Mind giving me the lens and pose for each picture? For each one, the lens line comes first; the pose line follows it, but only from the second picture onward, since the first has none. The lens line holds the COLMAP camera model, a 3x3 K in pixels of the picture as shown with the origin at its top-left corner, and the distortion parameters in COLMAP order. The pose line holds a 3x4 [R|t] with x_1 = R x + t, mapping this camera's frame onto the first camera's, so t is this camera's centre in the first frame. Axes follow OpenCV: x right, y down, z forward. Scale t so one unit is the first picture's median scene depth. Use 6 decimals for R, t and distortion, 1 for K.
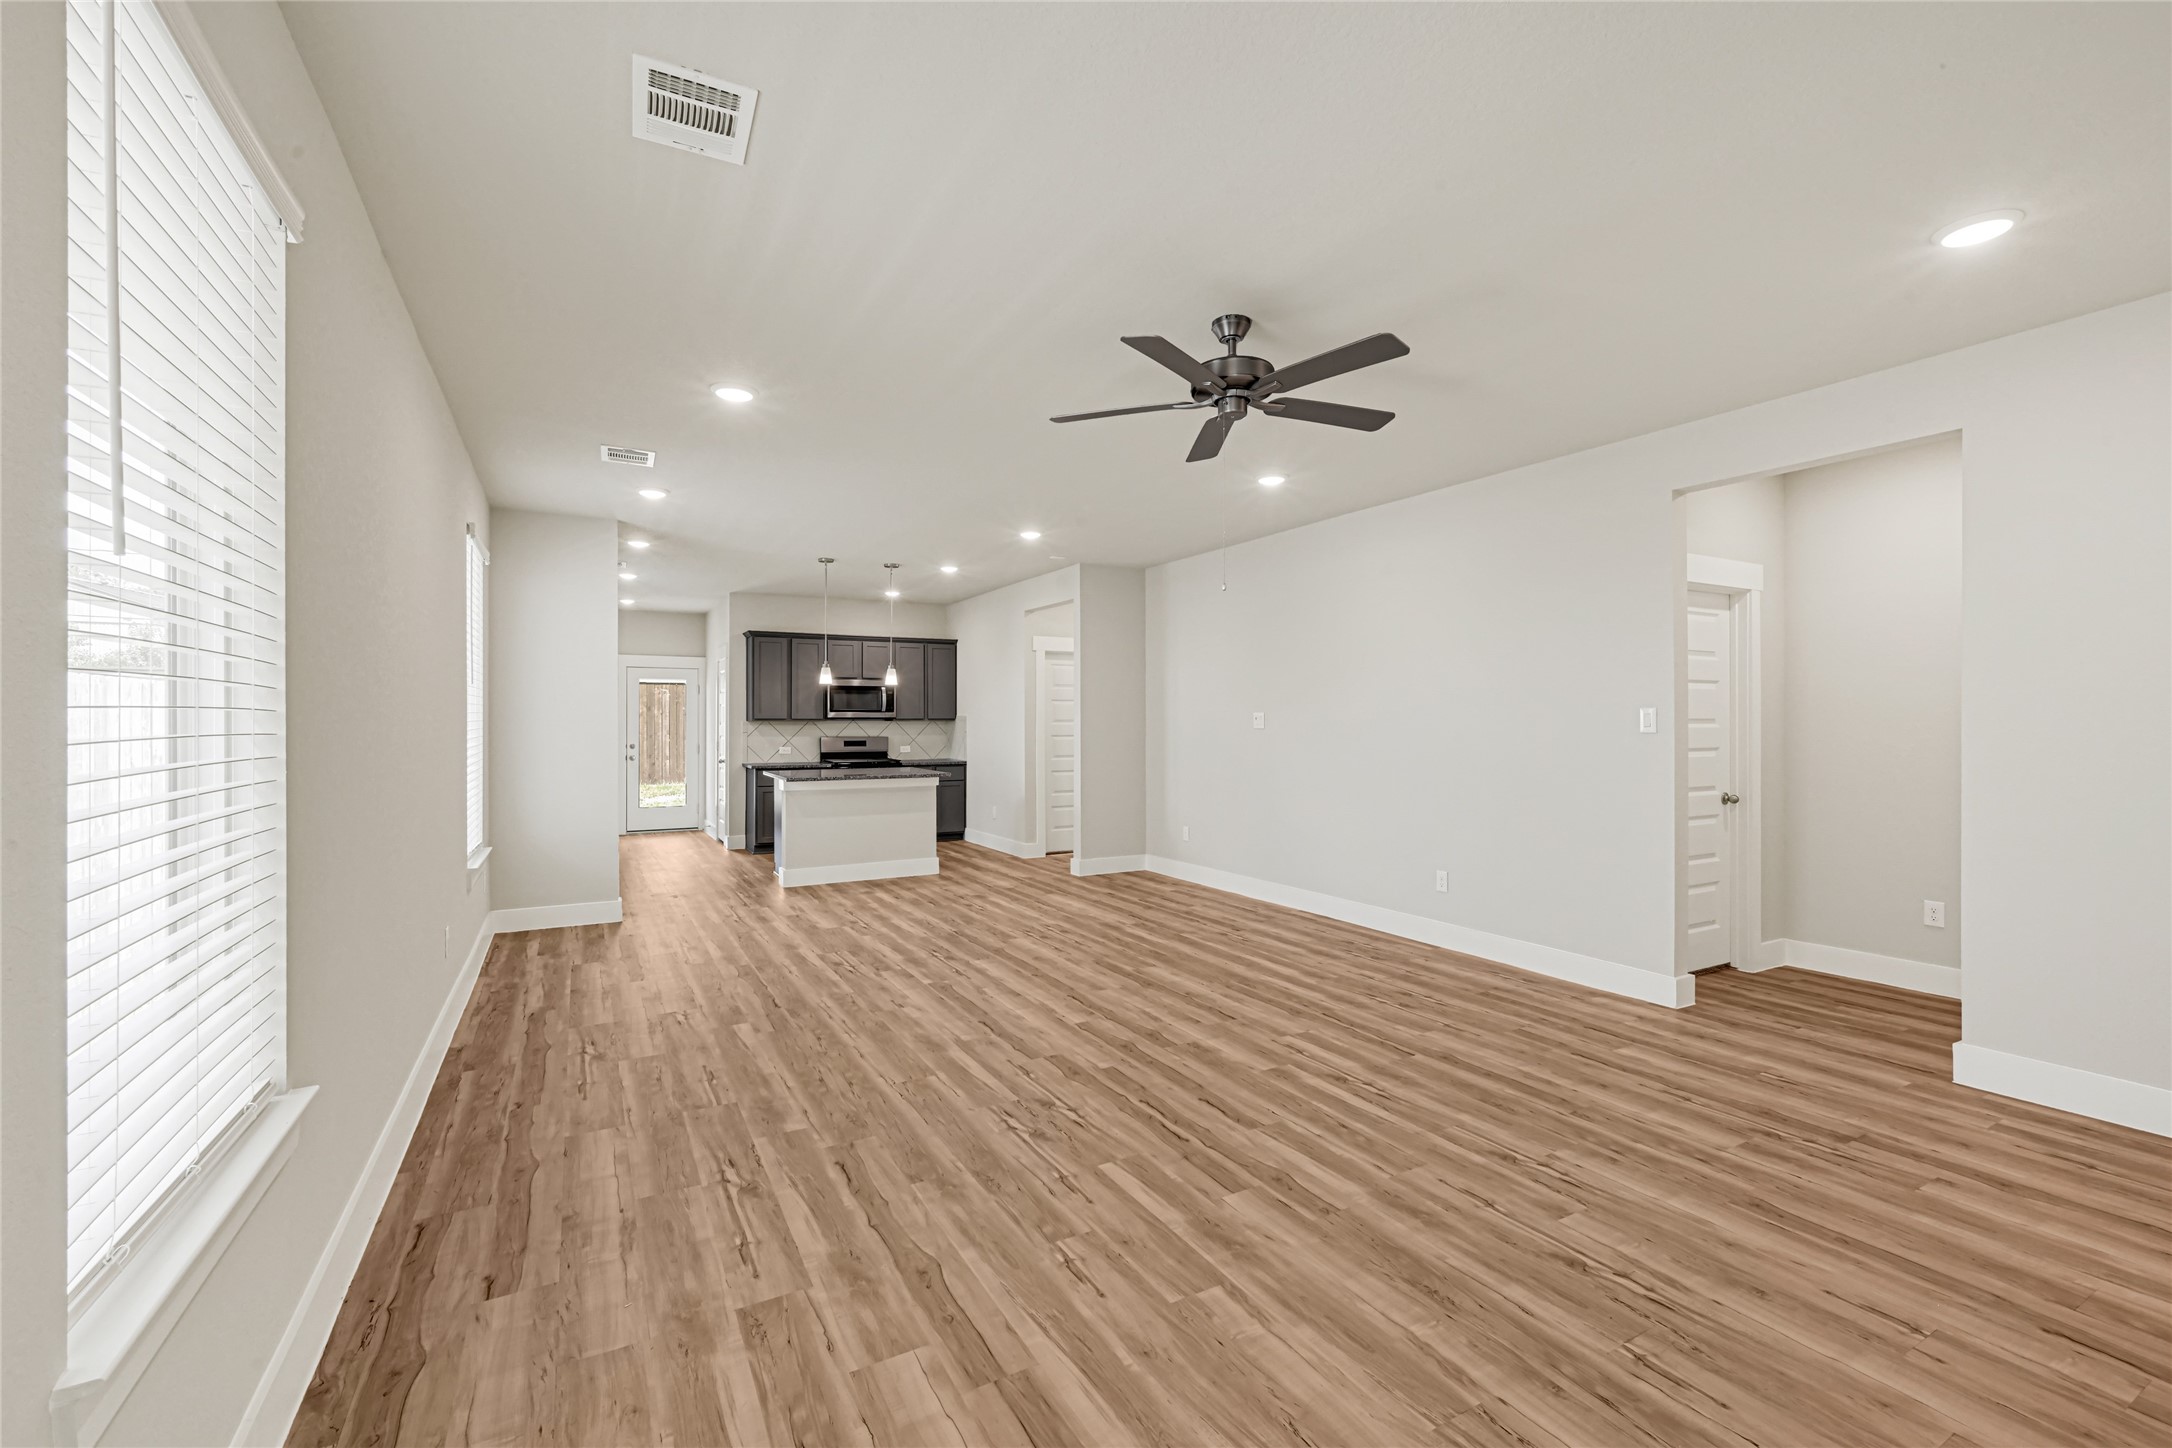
lens RADIAL K [[924.9, 0, 1076.5], [0, 924.9, 720.4], [0, 0, 1]] dist [-0.002991, -0.000398]
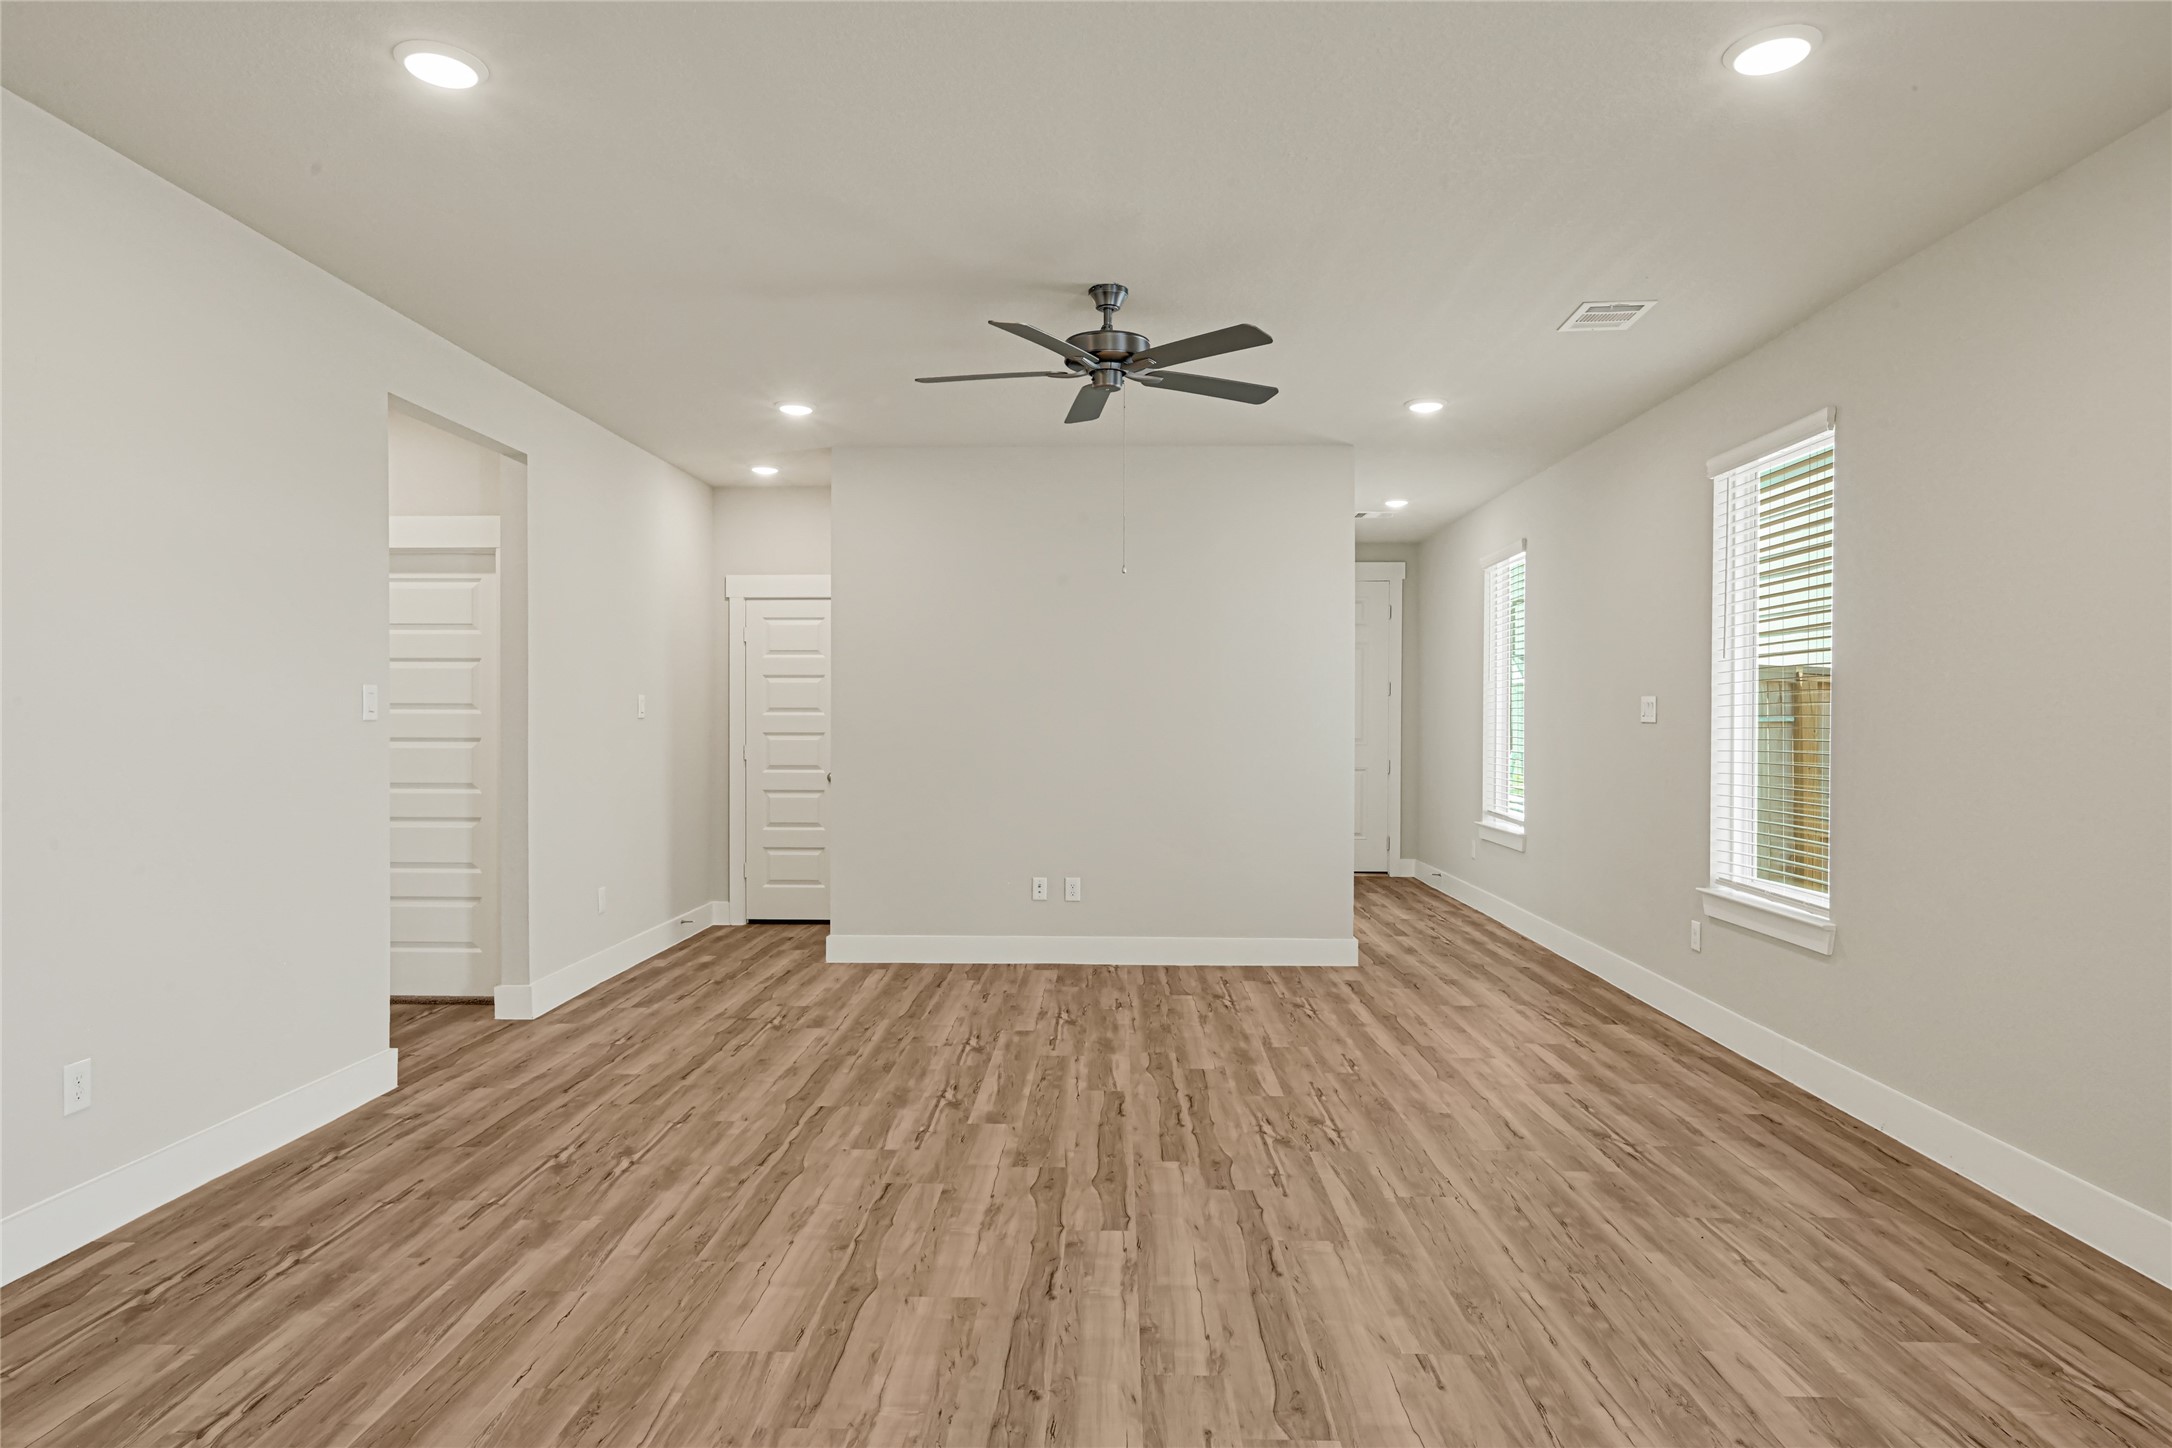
lens RADIAL K [[1201.9, 0, 1081.7], [0, 1201.9, 725.0], [0, 0, 1]] dist [-0.002925, 0.001015]
pose [[-0.860696, -0.003857, 0.509105, -0.357864], [-0.003271, 0.999993, 0.002046, 0.011567], [-0.509109, 0.000096, -0.860702, 1.660696]]
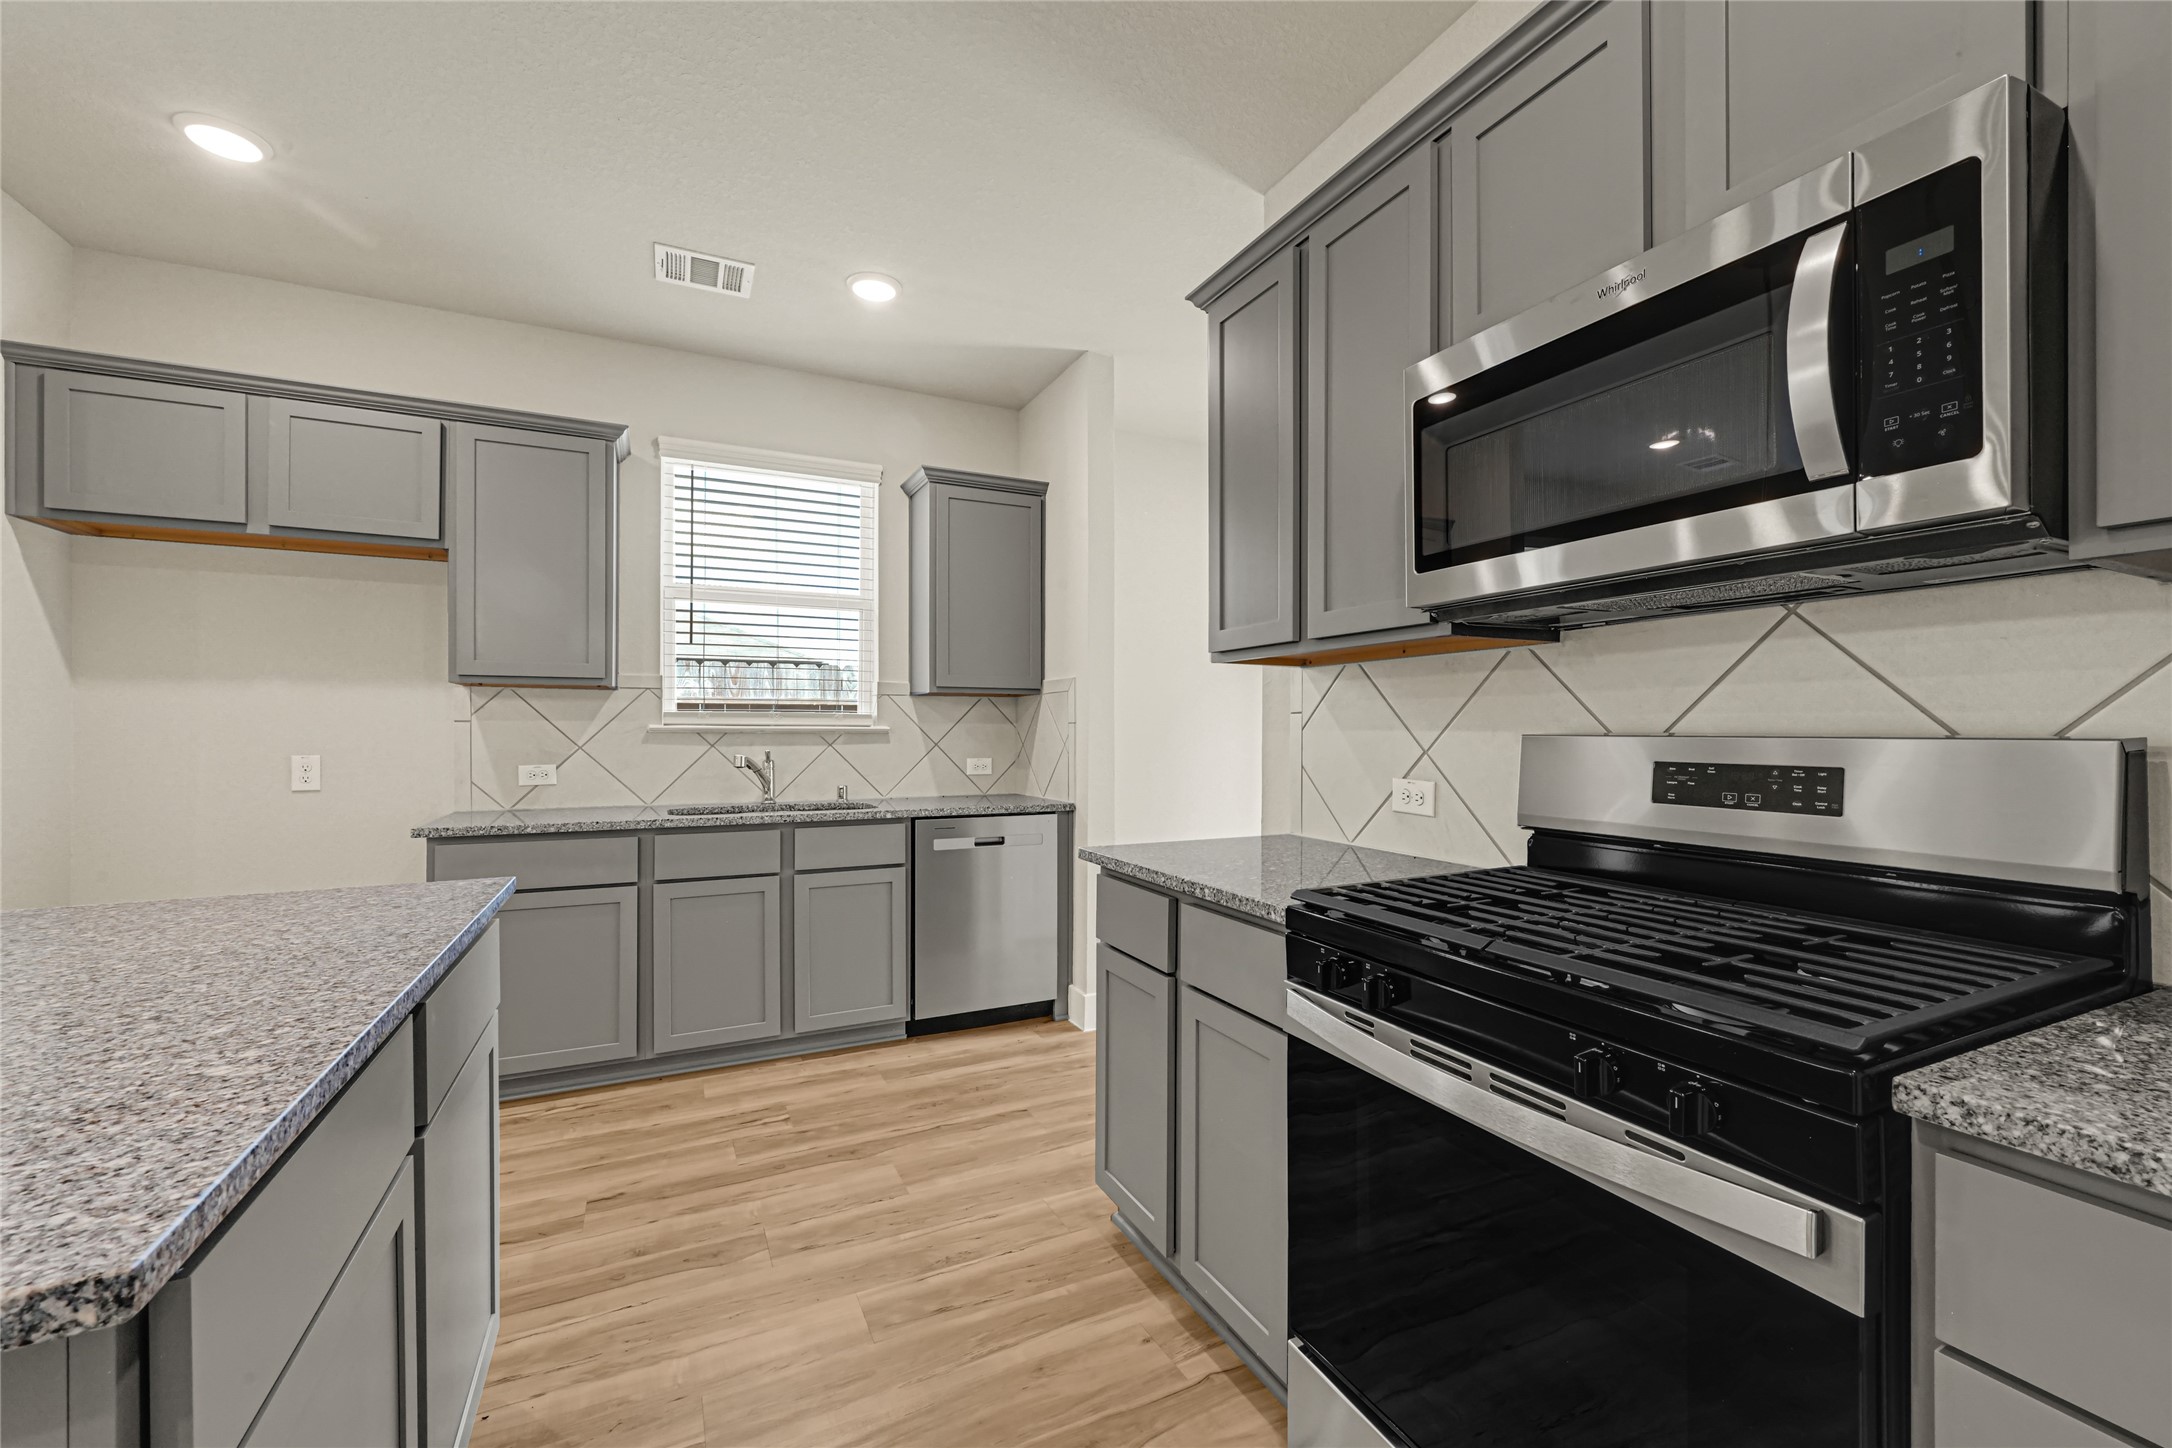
lens RADIAL K [[880.0, 0, 1085.1], [0, 880.0, 726.1], [0, 0, 1]] dist [-0.004112, -0.000560]
pose [[-0.045265, -0.001396, -0.998974, -0.268604], [0.005533, 0.999983, -0.001648, 0.039457], [0.998960, -0.005602, -0.045257, 2.224591]]
